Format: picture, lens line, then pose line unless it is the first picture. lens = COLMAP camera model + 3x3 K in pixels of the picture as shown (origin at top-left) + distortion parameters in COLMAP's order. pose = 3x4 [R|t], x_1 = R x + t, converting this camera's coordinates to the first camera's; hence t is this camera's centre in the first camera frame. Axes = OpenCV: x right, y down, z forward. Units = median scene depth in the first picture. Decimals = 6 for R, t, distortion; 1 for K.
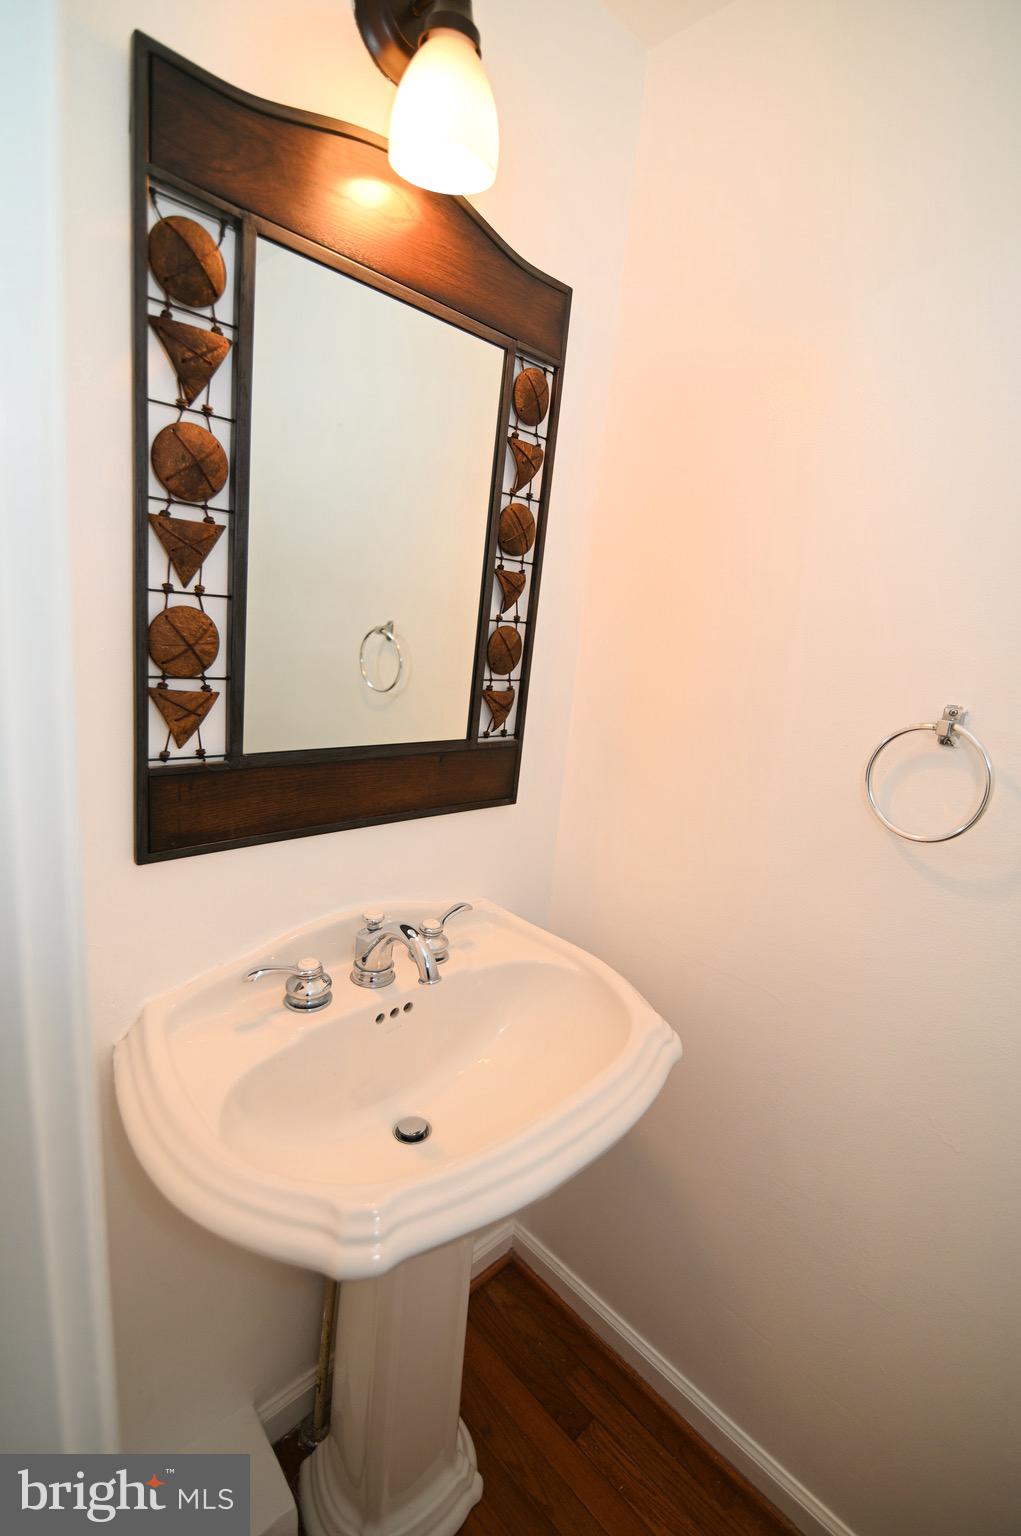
lens RADIAL K [[701.7, 0, 512.3], [0, 701.7, 763.5], [0, 0, 1]] dist [-0.022468, 0.001497]
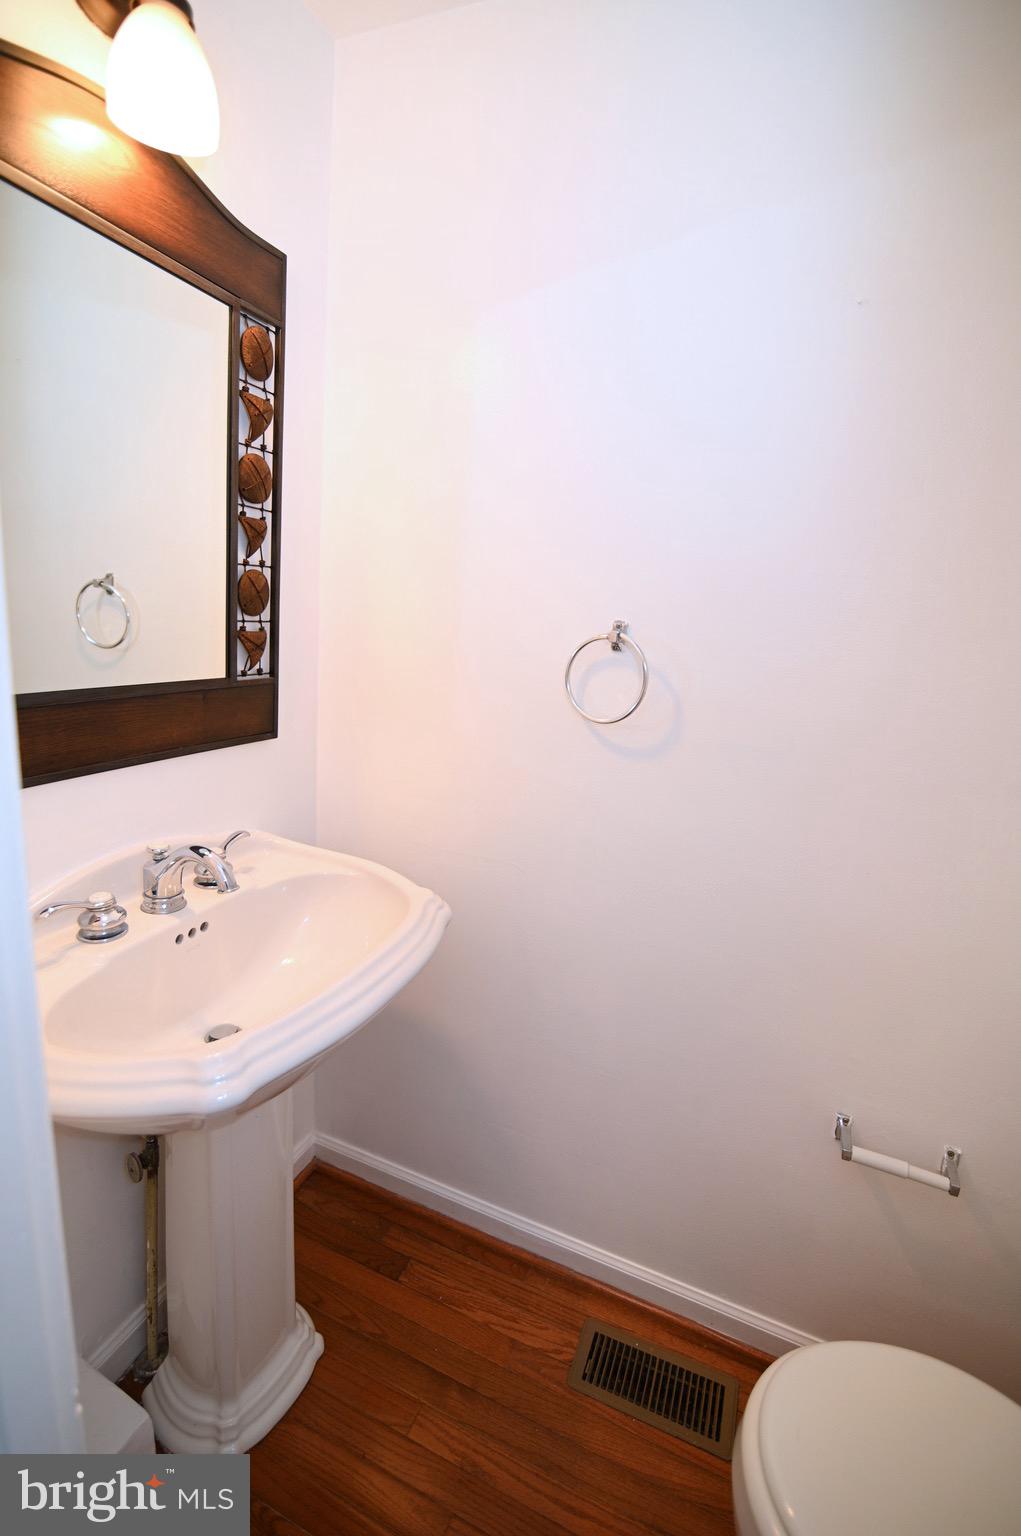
lens RADIAL K [[701.7, 0, 518.3], [0, 701.7, 764.0], [0, 0, 1]] dist [-0.022468, 0.001497]
pose [[0.916273, -0.111614, 0.384689, -0.086849], [0.093664, 0.993470, 0.065154, 0.072388], [-0.389449, -0.023668, 0.920744, -0.159787]]
